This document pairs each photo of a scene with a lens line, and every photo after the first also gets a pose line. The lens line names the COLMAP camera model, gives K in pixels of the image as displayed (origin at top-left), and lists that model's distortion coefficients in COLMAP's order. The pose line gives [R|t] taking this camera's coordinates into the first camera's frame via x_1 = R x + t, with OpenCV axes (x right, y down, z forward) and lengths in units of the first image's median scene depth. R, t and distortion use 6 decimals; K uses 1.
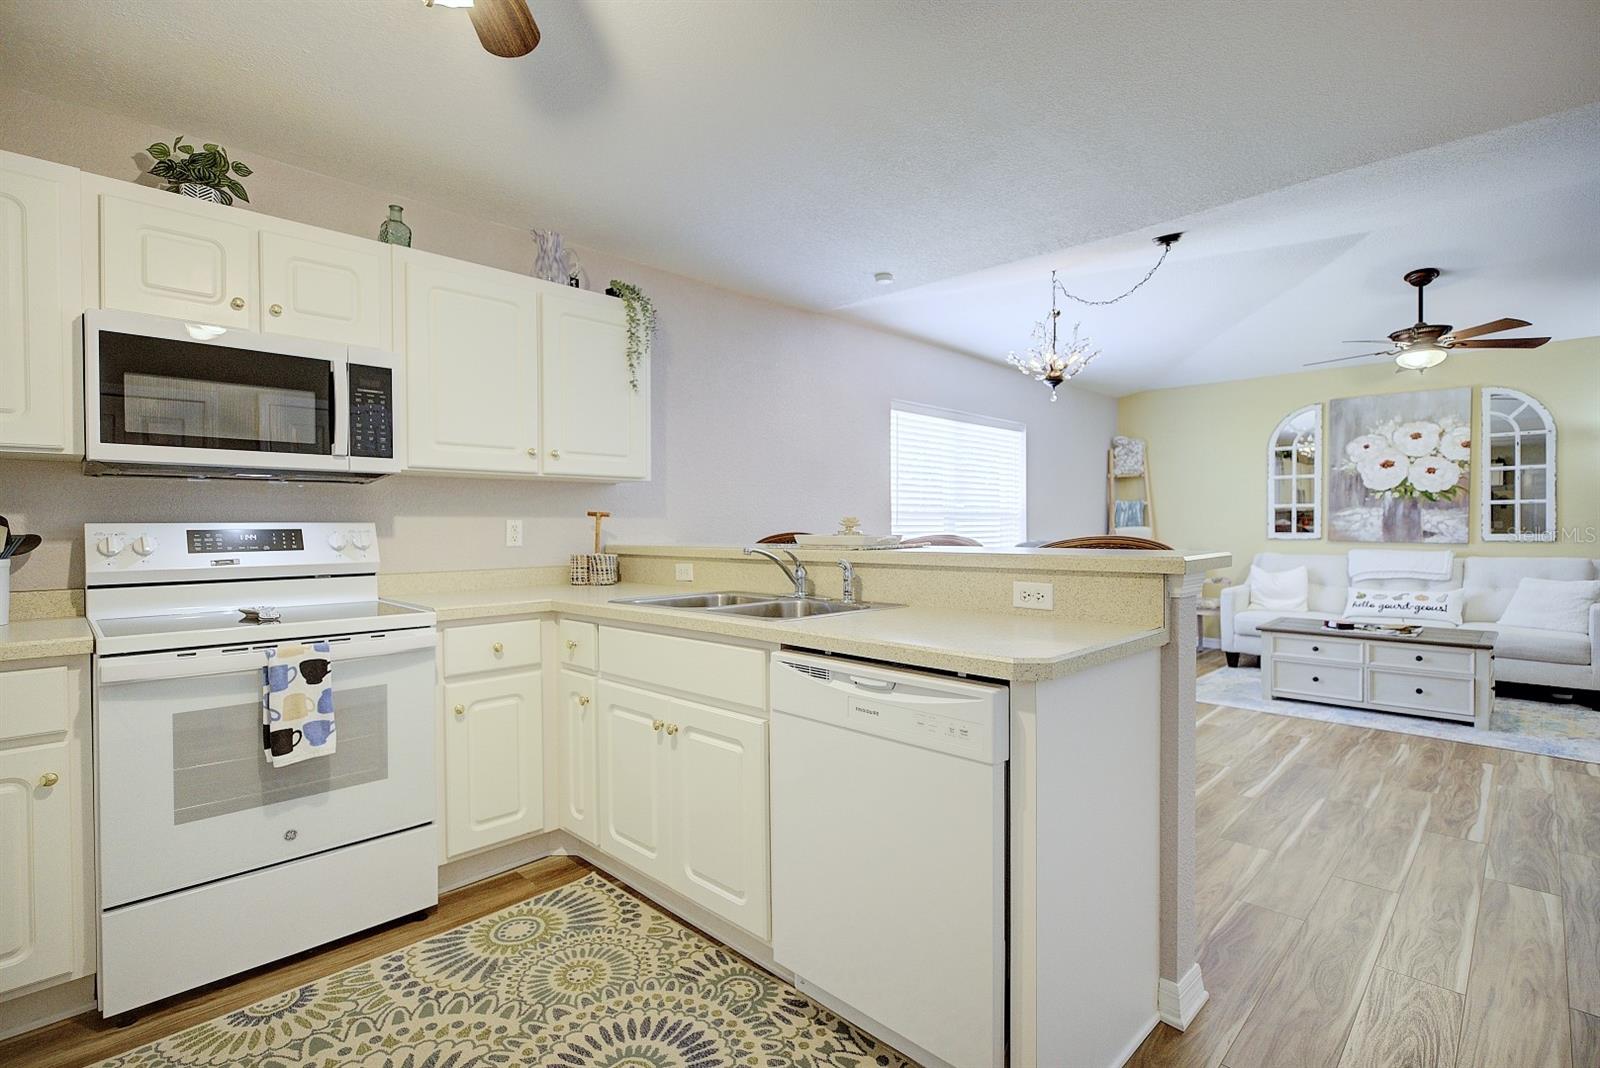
lens RADIAL K [[747.0, 0, 802.6], [0, 747.0, 533.1], [0, 0, 1]] dist [-0.005479, -0.000132]
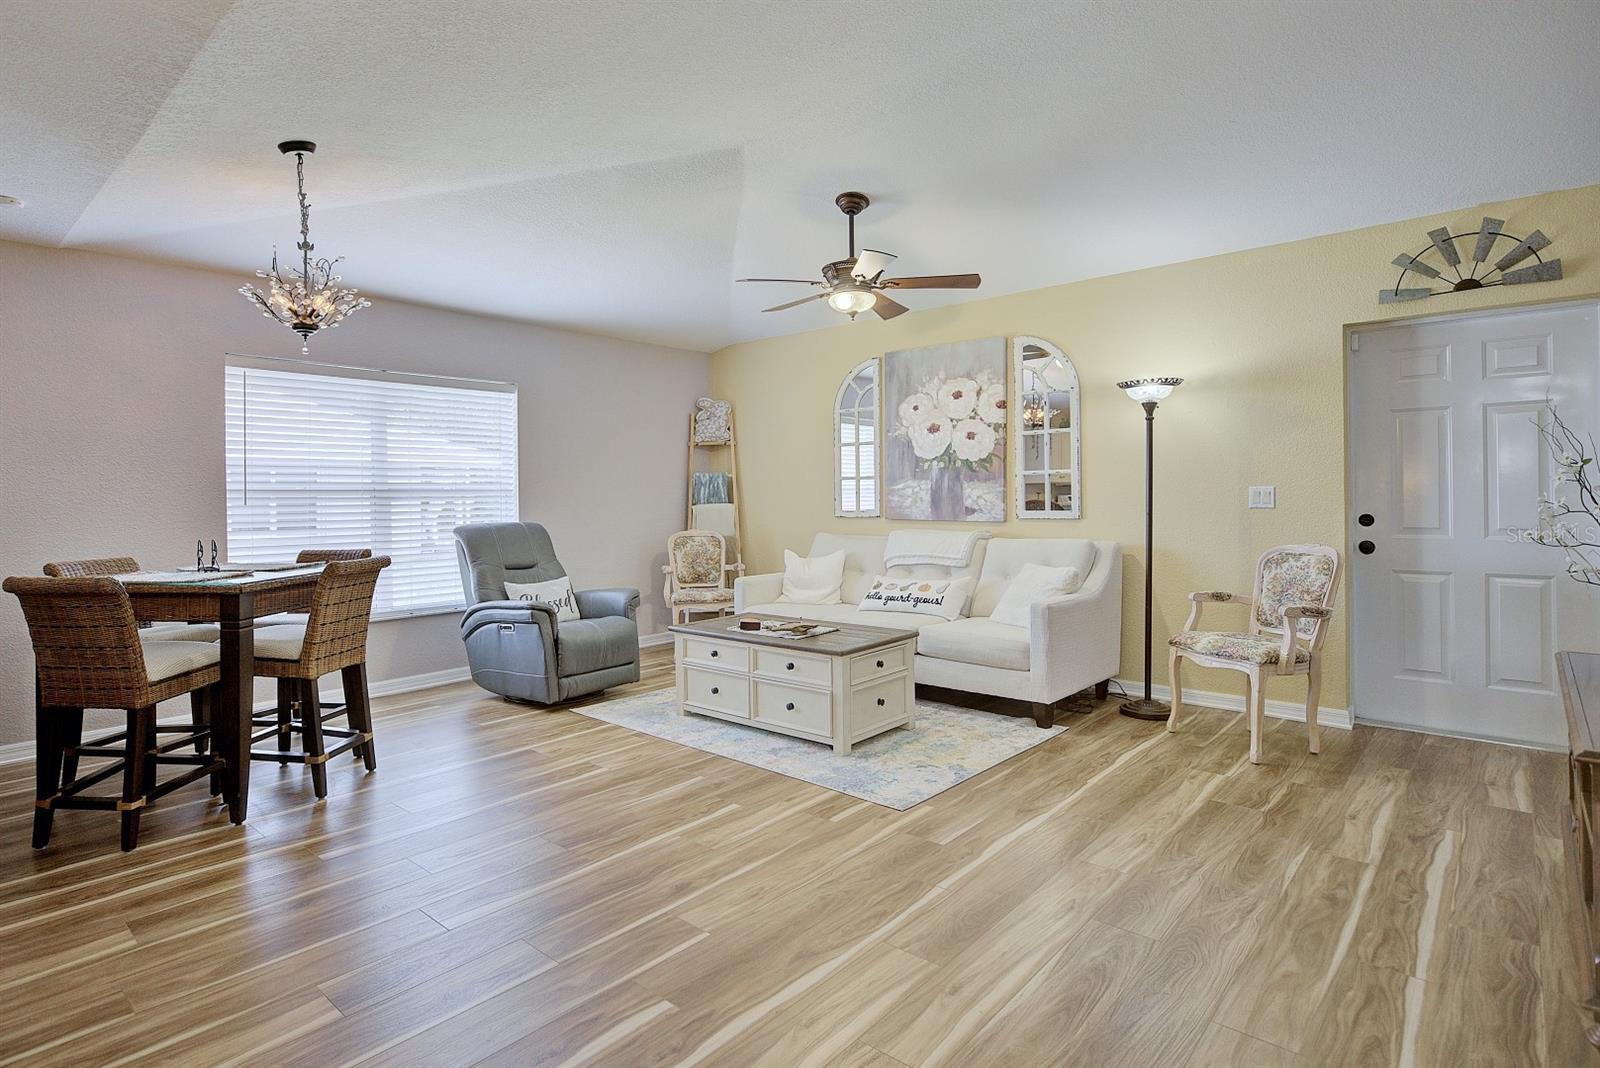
lens RADIAL K [[829.2, 0, 725.4], [0, 829.2, 493.6], [0, 0, 1]] dist [-0.000344, -0.000087]
pose [[0.999876, -0.006158, 0.014480, 0.547362], [0.006418, 0.999818, -0.017979, -0.003311], [-0.014366, 0.018070, 0.999734, 0.065420]]
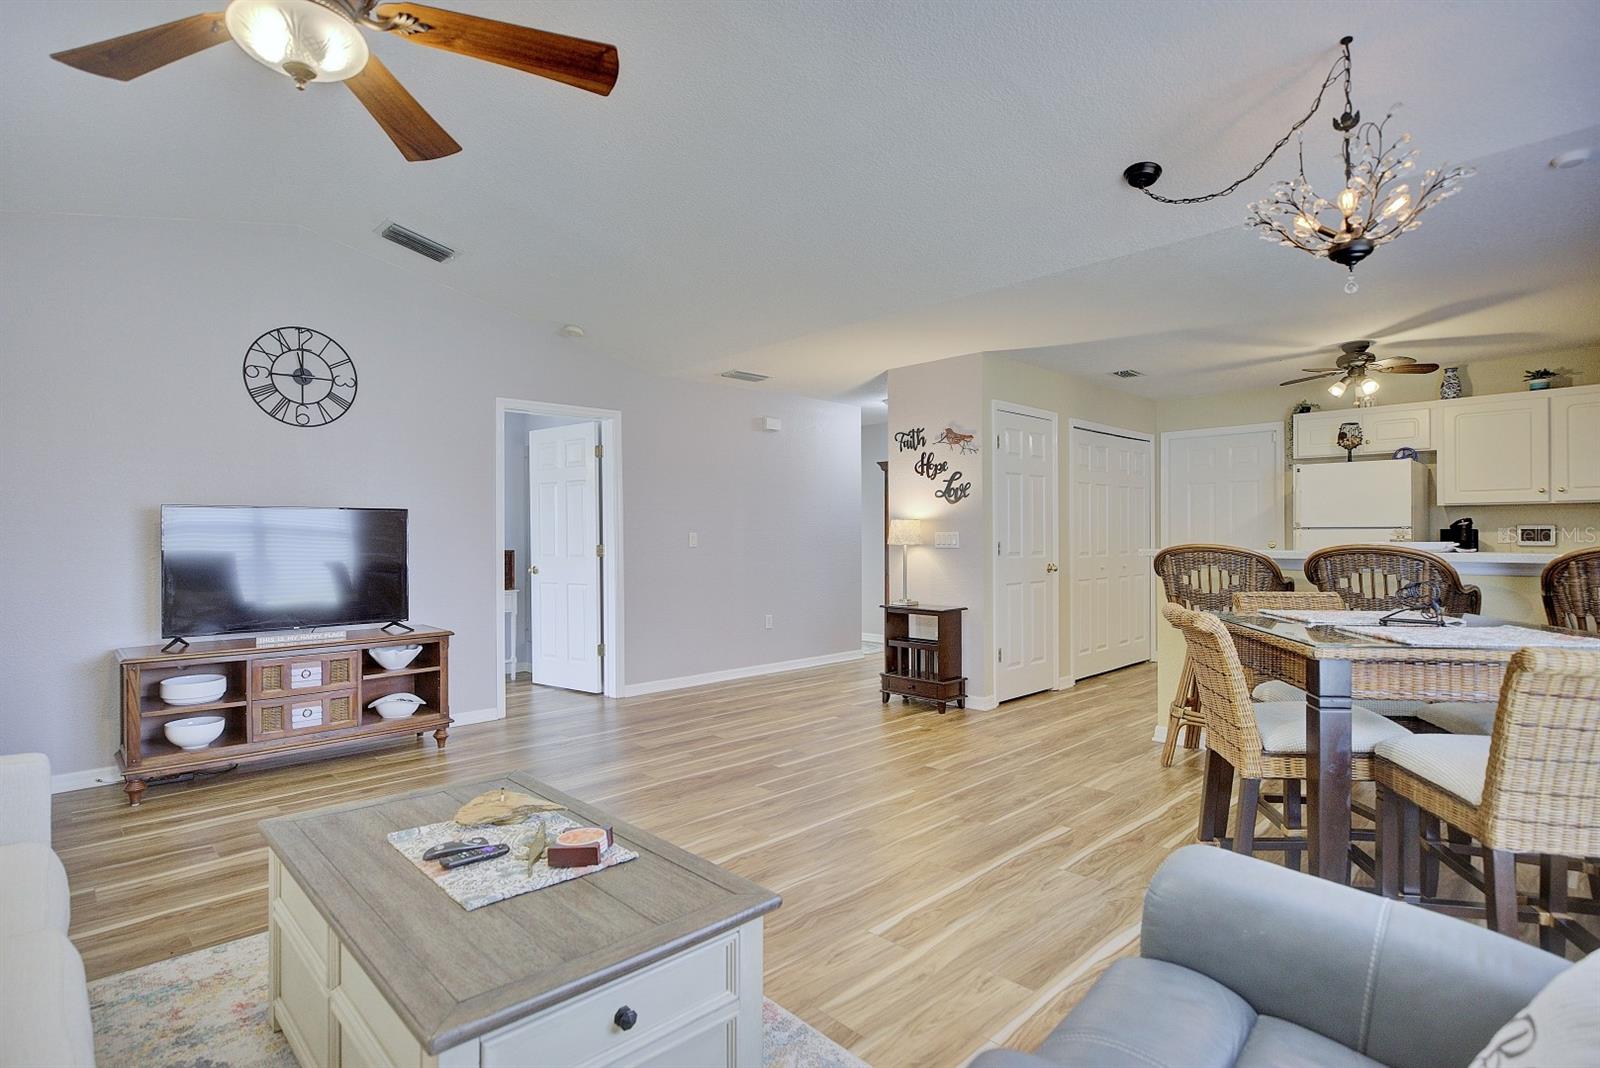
lens RADIAL K [[801.7, 0, 799.7], [0, 801.7, 532.2], [0, 0, 1]] dist [-0.003906, 0.000016]
pose [[-0.999615, 0.011535, 0.025232, 0.489990], [0.011803, 0.999875, 0.010479, -0.017373], [-0.025108, 0.010773, -0.999627, 1.091133]]
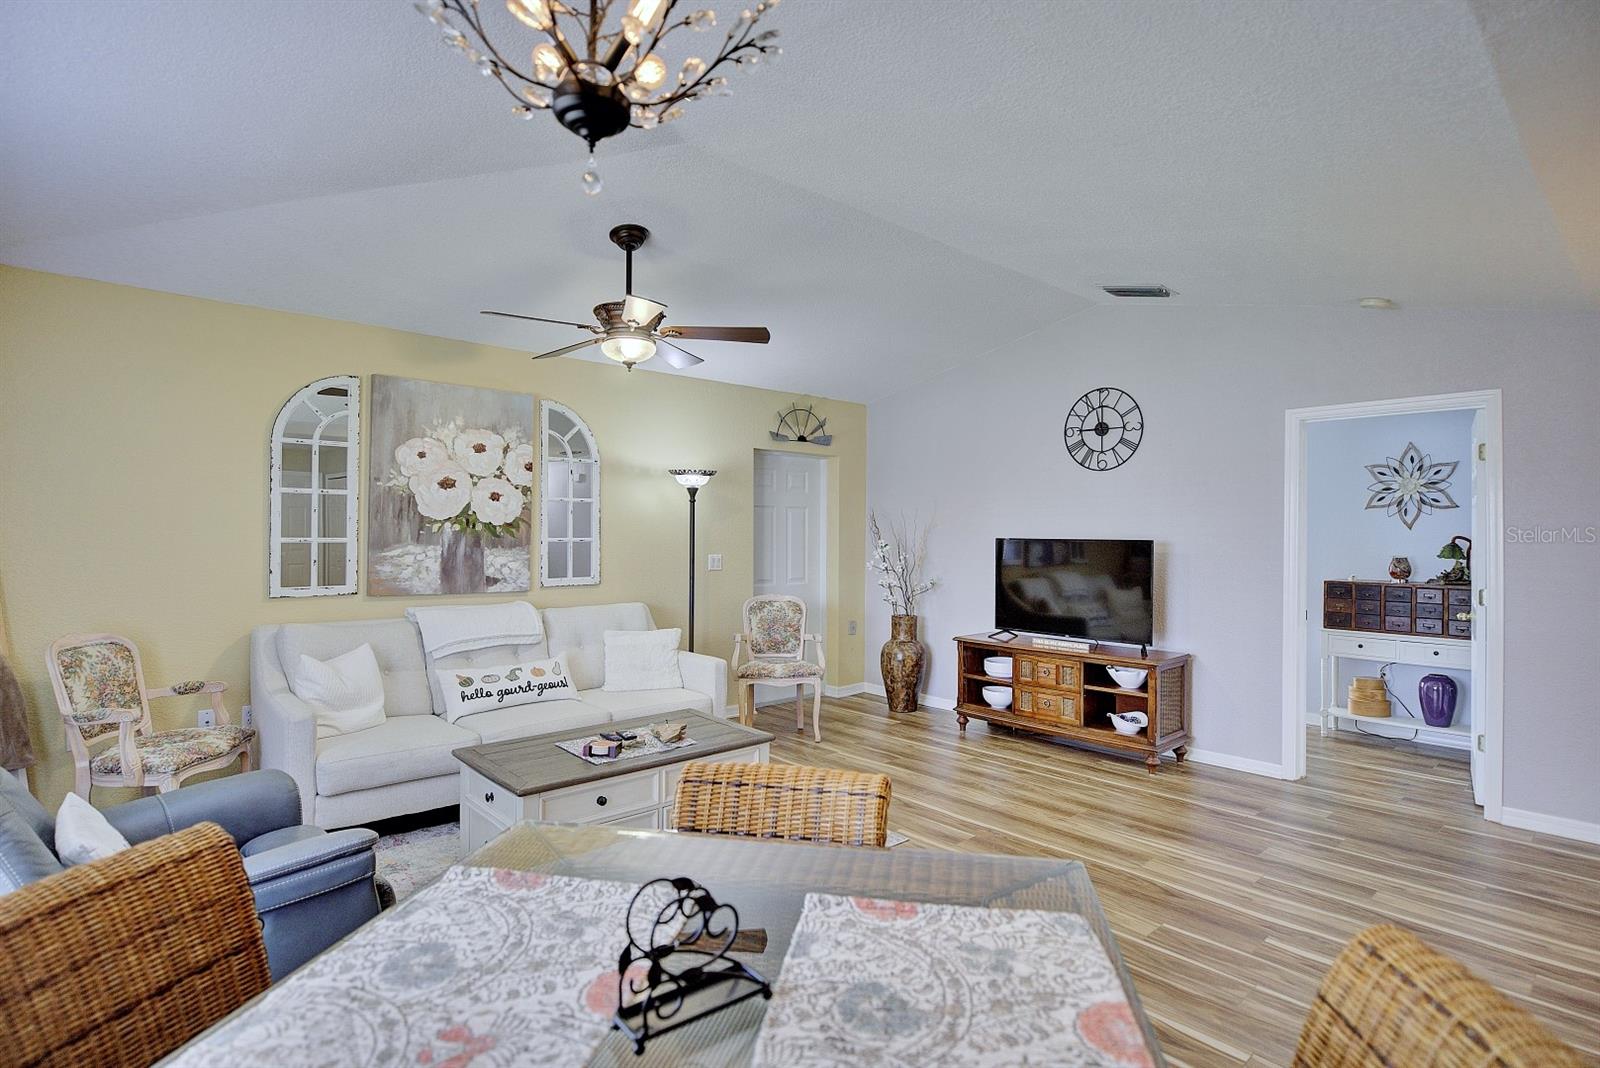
lens RADIAL K [[811.2, 0, 798.4], [0, 811.2, 531.1], [0, 0, 1]] dist [-0.006522, -0.000056]
pose [[0.057044, 0.006075, 0.998353, 0.044224], [0.004785, 0.999968, -0.006358, -0.041976], [-0.998360, 0.005140, 0.057013, 0.640583]]
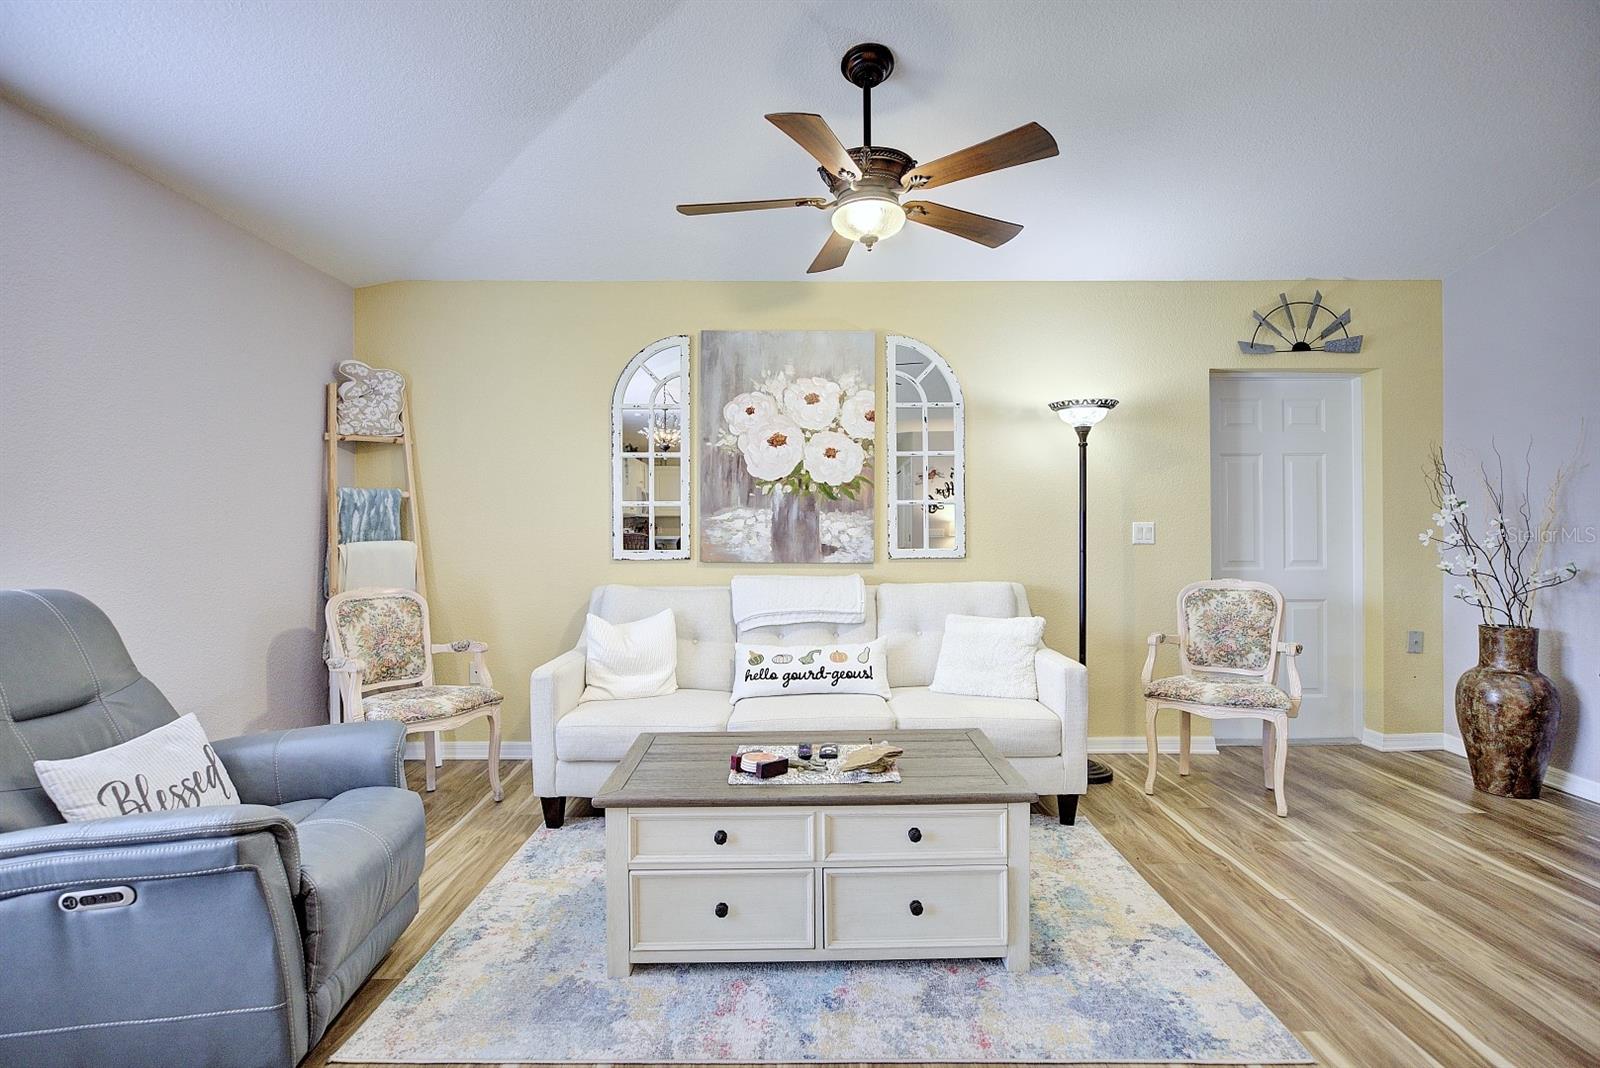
lens RADIAL K [[801.7, 0, 799.7], [0, 801.7, 532.2], [0, 0, 1]] dist [-0.003906, 0.000016]
pose [[0.702928, -0.000842, 0.711261, 0.319555], [0.010772, 0.999897, -0.009462, -0.007579], [-0.711180, 0.014313, 0.702864, 0.518058]]
